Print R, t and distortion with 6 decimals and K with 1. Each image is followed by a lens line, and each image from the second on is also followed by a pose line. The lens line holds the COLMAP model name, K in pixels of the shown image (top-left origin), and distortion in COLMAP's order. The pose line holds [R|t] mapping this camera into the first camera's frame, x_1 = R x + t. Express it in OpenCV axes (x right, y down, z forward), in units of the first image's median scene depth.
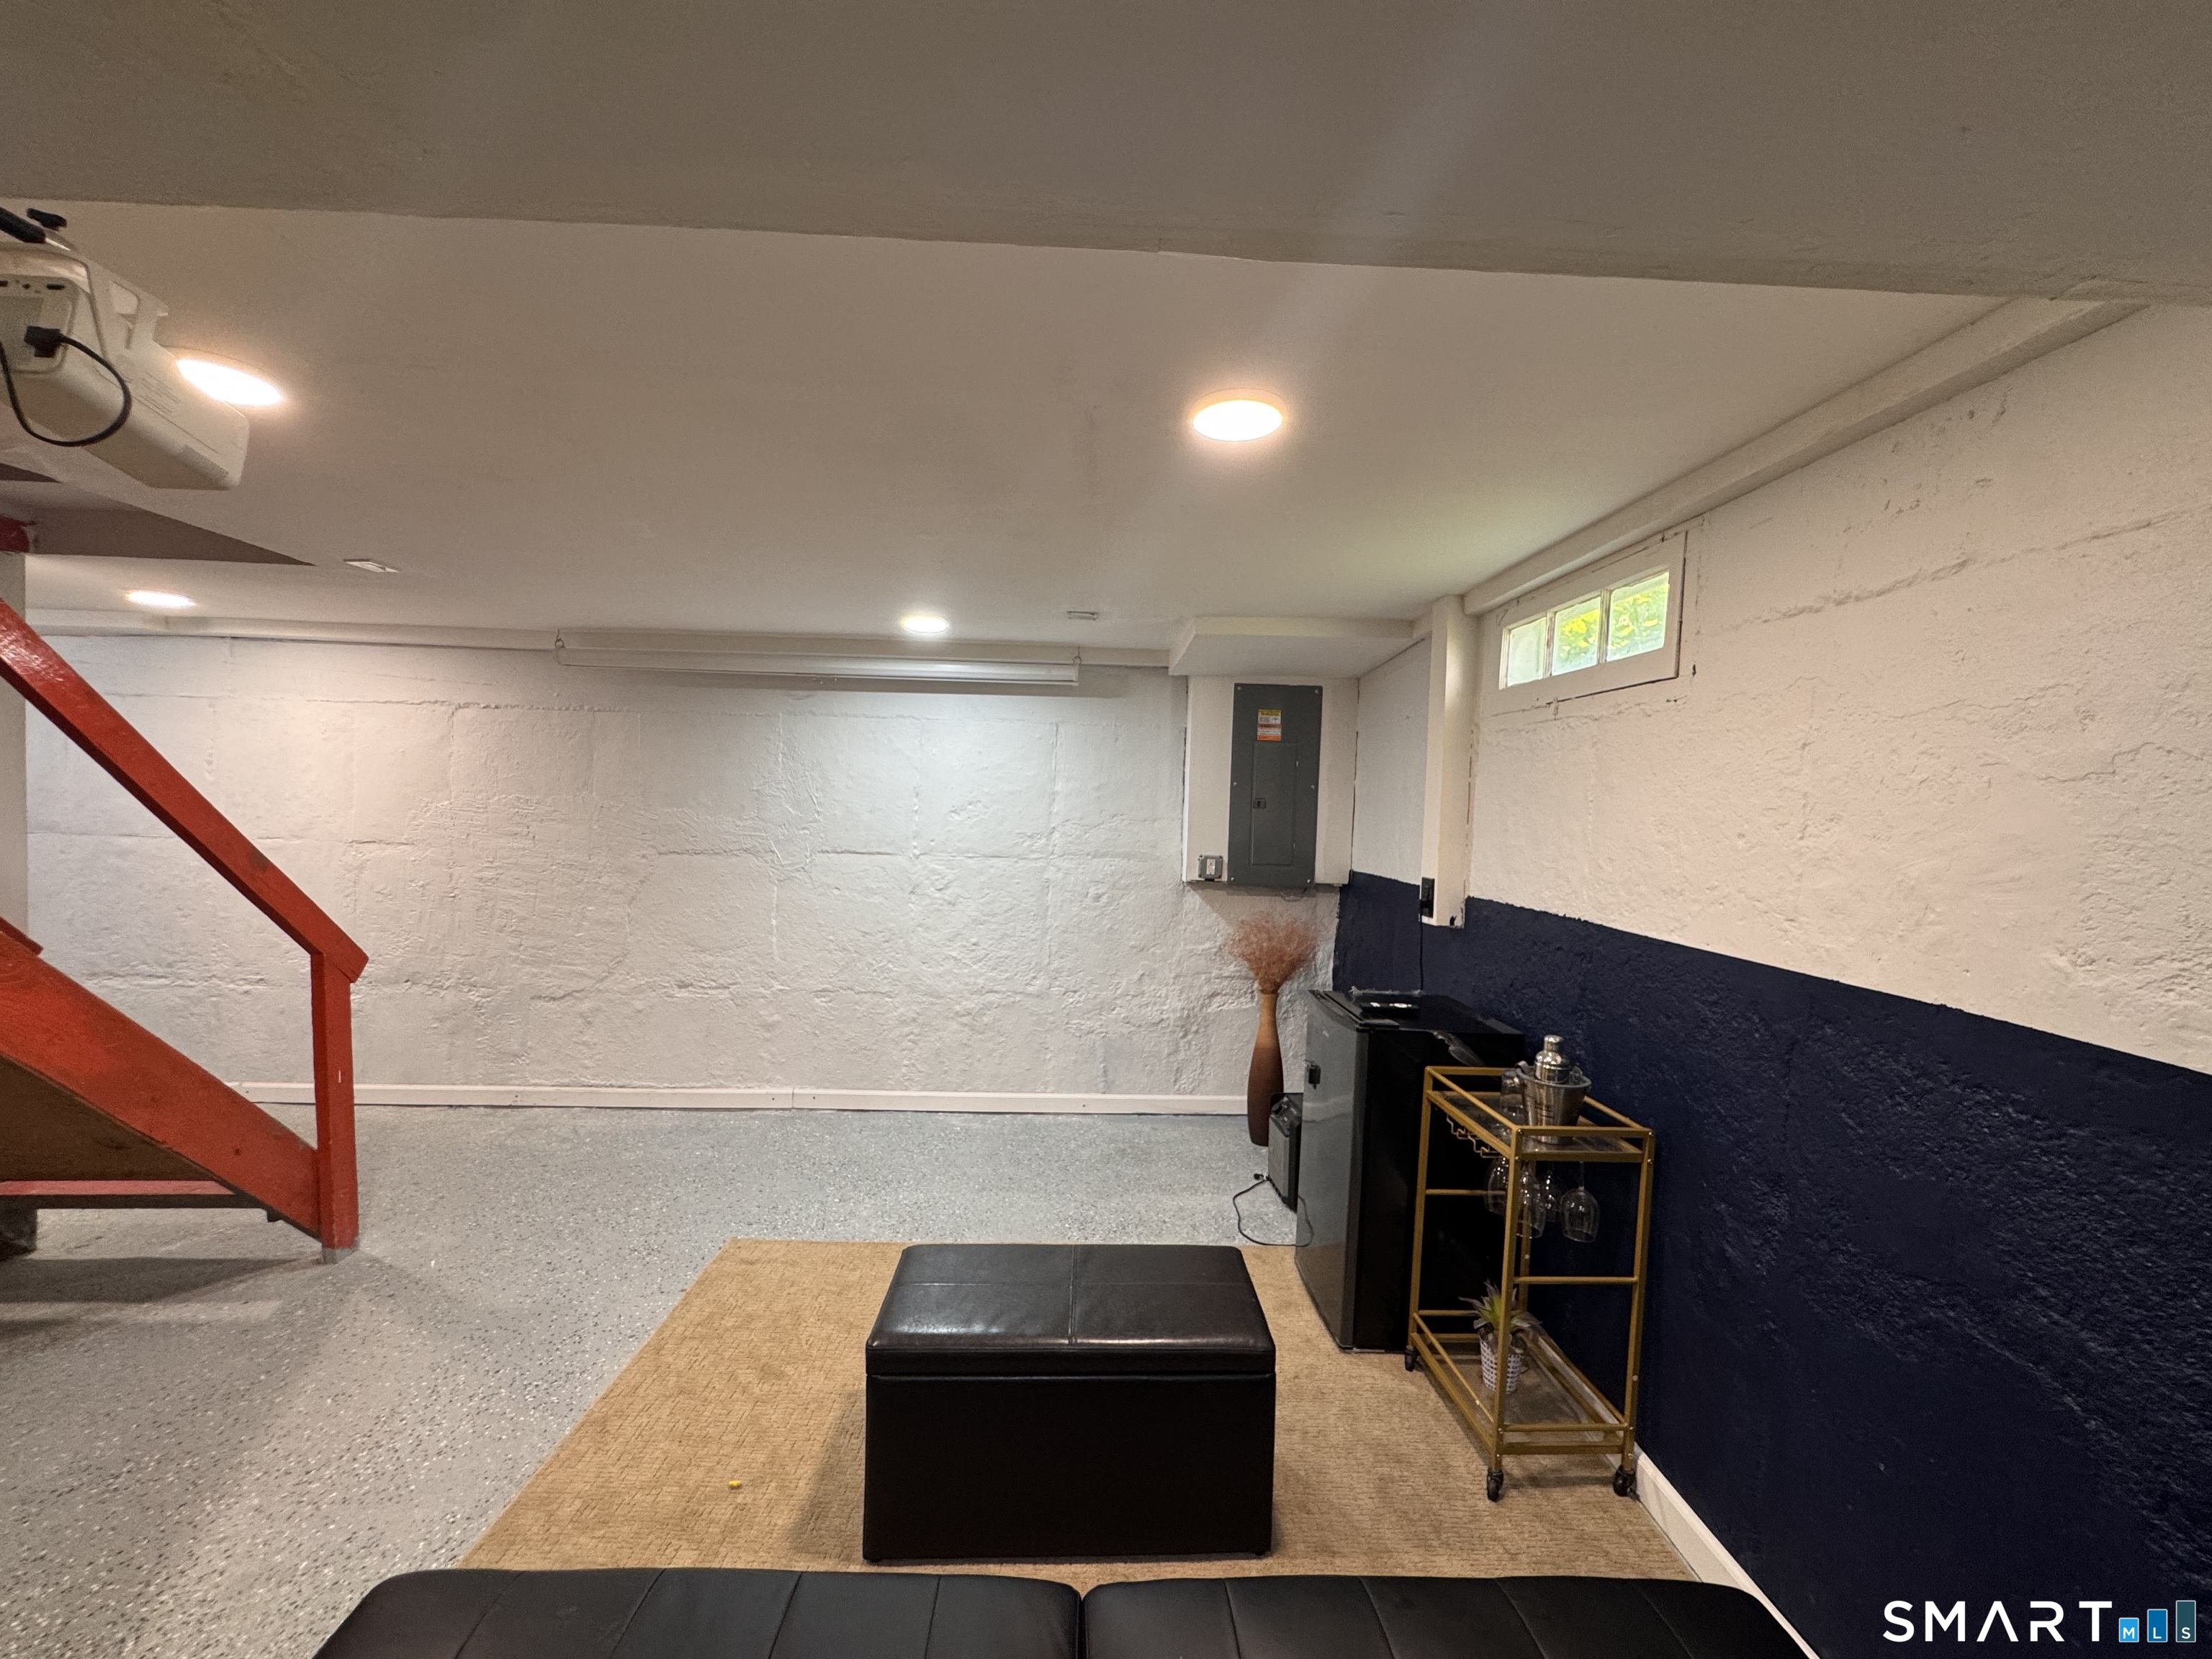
lens RADIAL K [[879.8, 0, 1107.0], [0, 879.8, 838.2], [0, 0, 1]] dist [-0.002727, 0.000540]
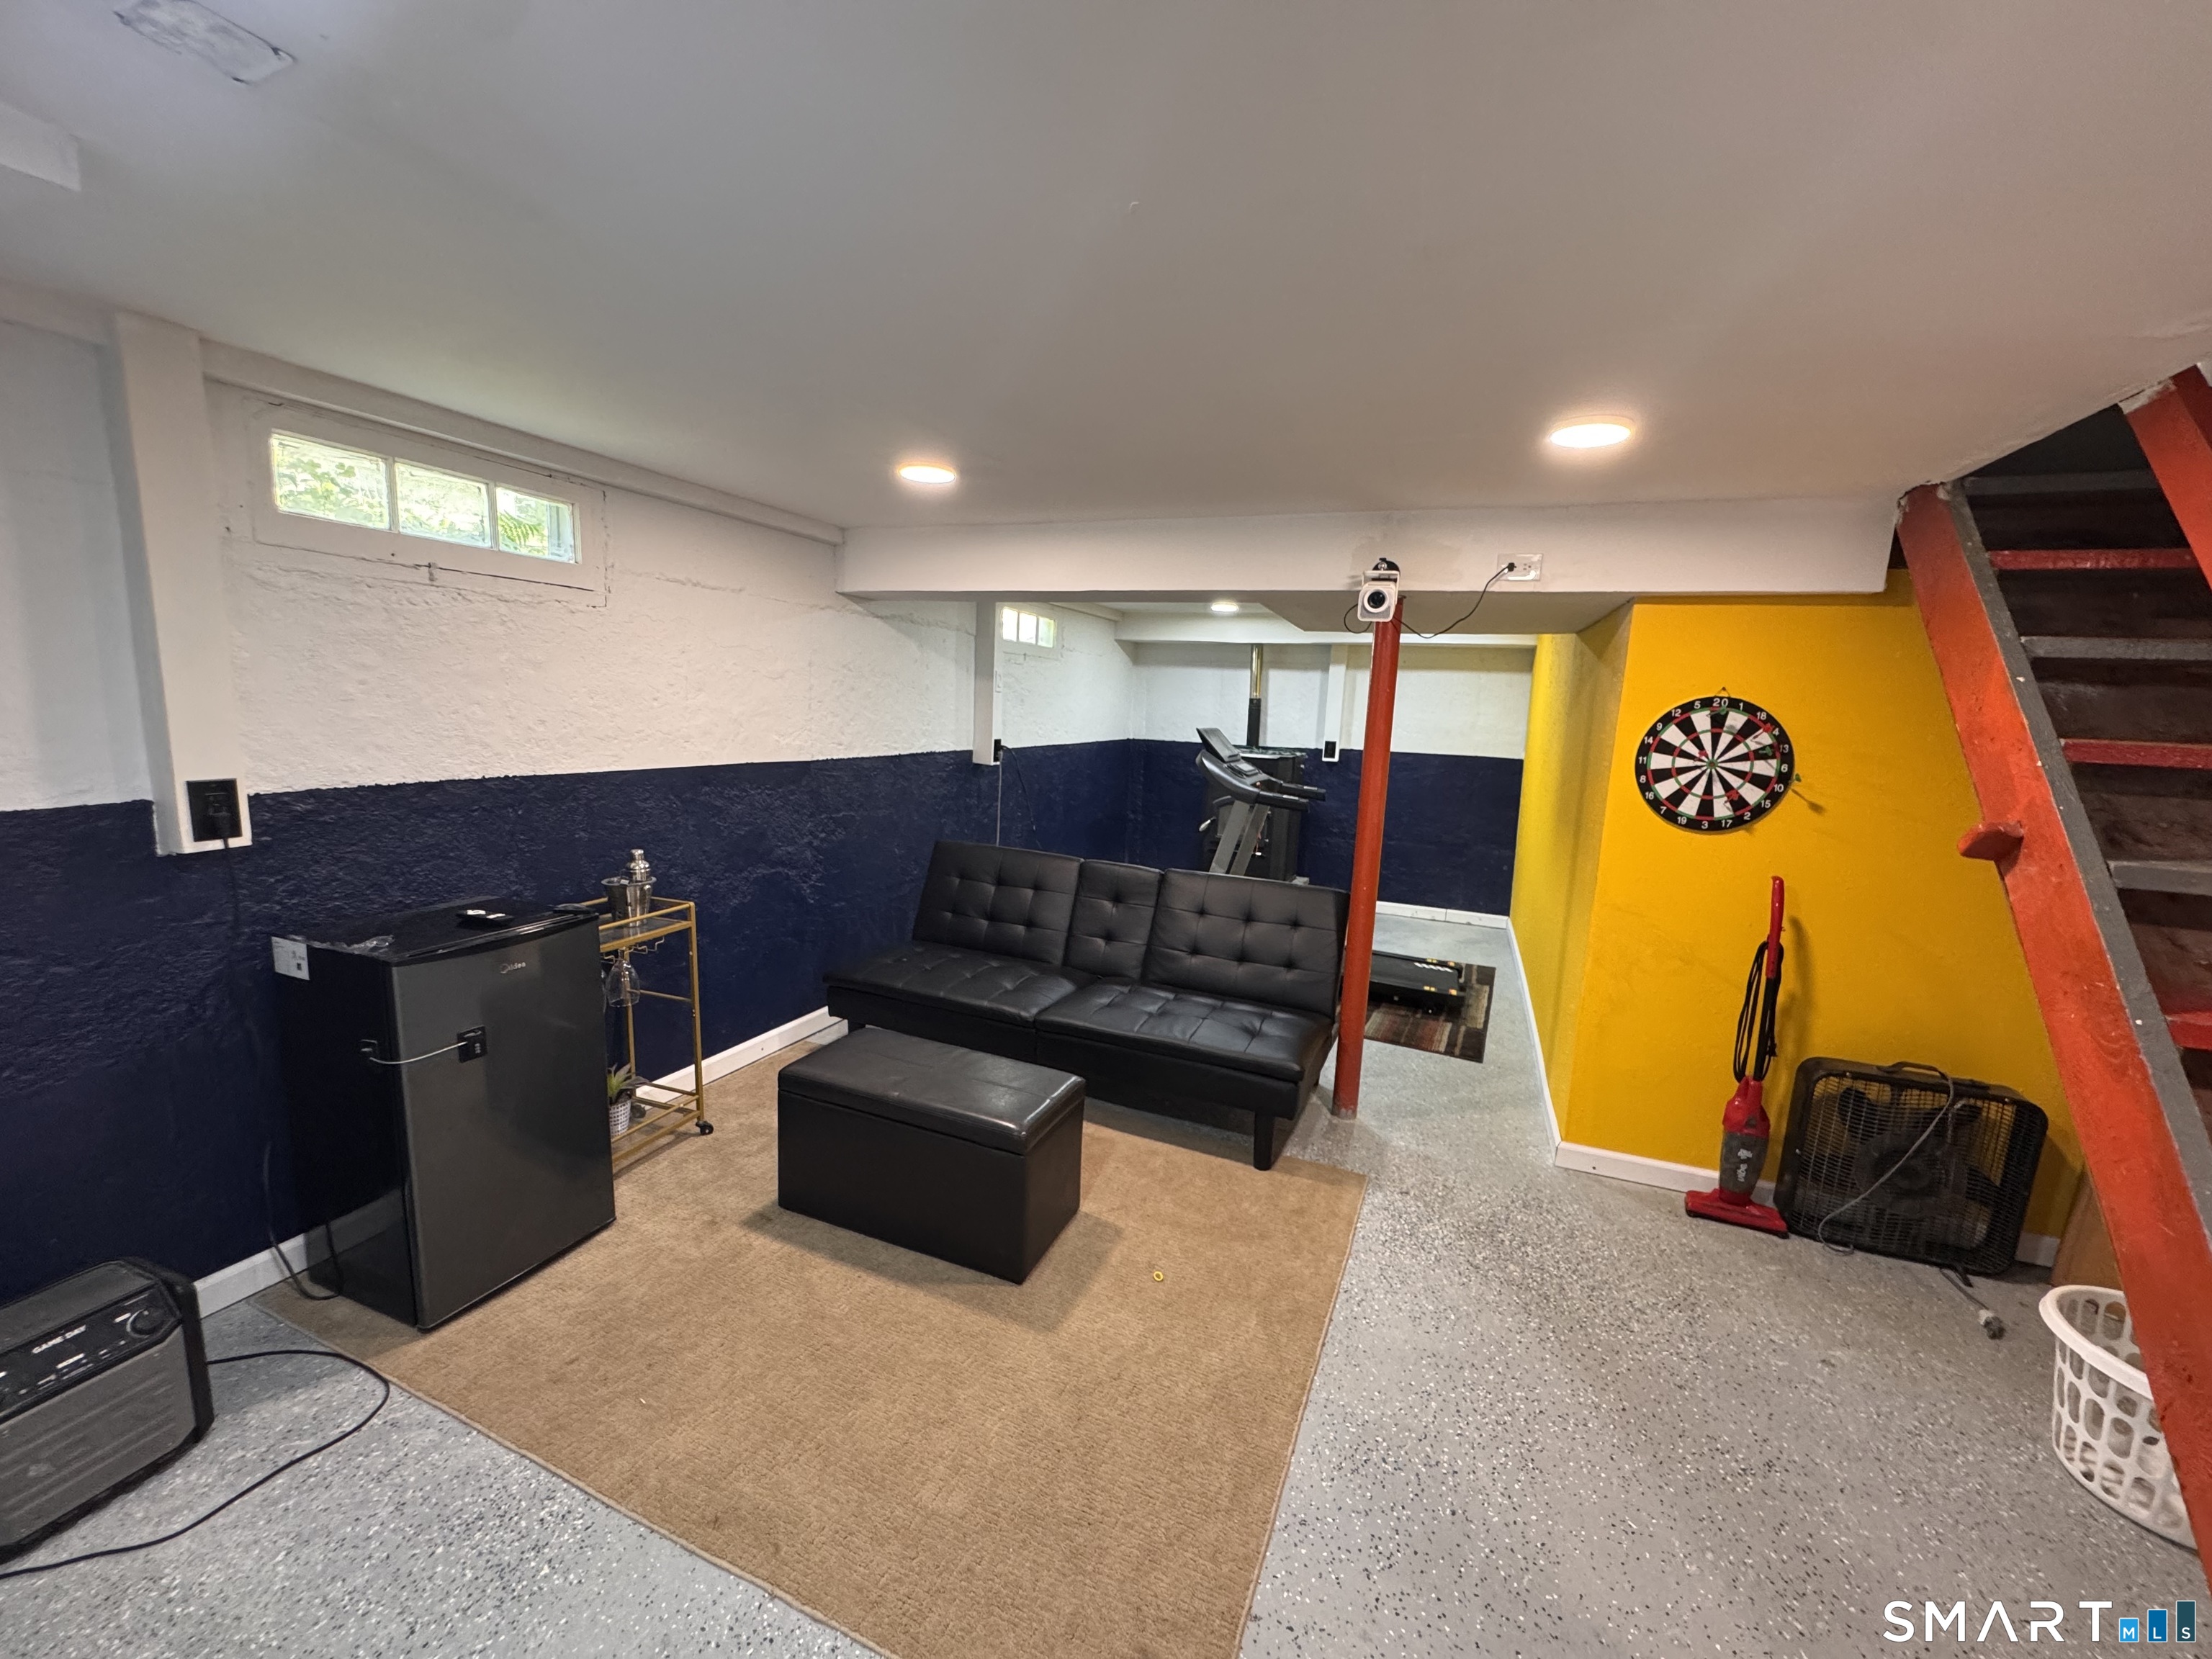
lens RADIAL K [[879.8, 0, 1114.4], [0, 879.8, 832.9], [0, 0, 1]] dist [-0.002727, 0.000540]
pose [[-0.910436, -0.129486, 0.392861, -0.799547], [-0.054832, 0.979140, 0.195651, -0.128107], [-0.409999, 0.156586, -0.898544, 2.112308]]
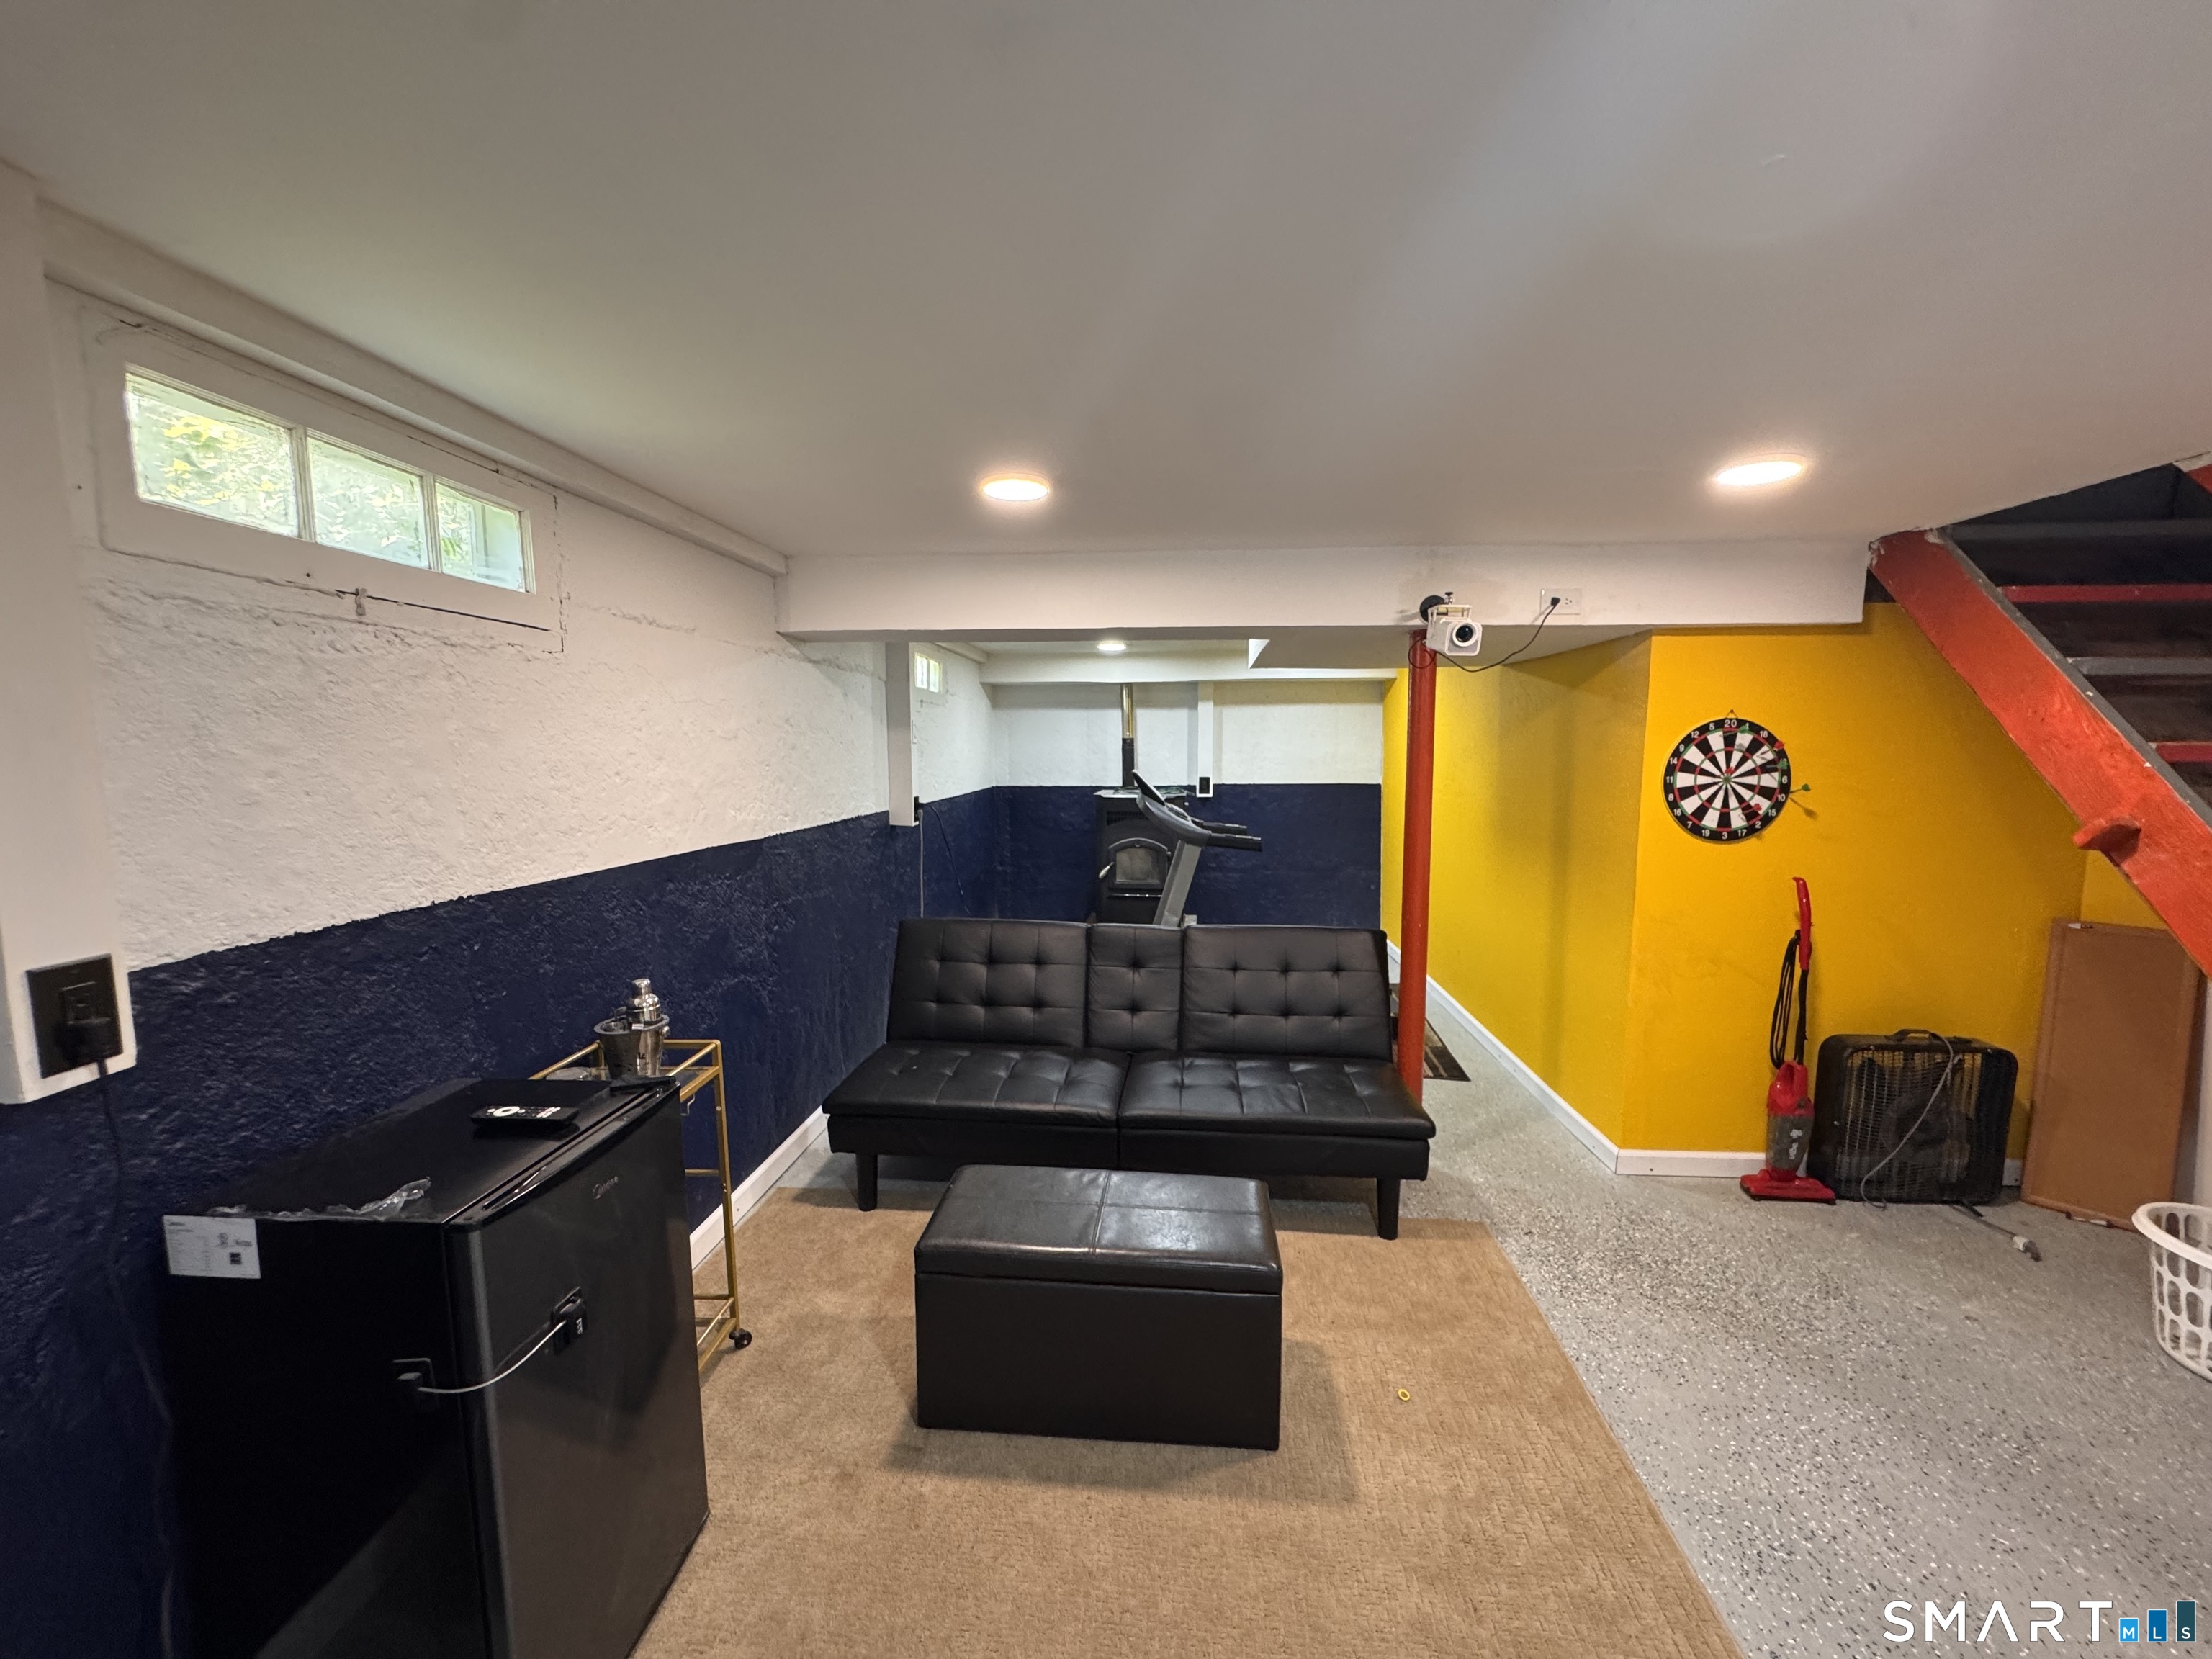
lens RADIAL K [[879.8, 0, 1112.4], [0, 879.8, 833.6], [0, 0, 1]] dist [-0.002727, 0.000540]
pose [[-0.992892, -0.039032, 0.112433, -0.161479], [-0.022945, 0.989748, 0.140971, -0.110709], [-0.116783, 0.137389, -0.983609, 2.088453]]
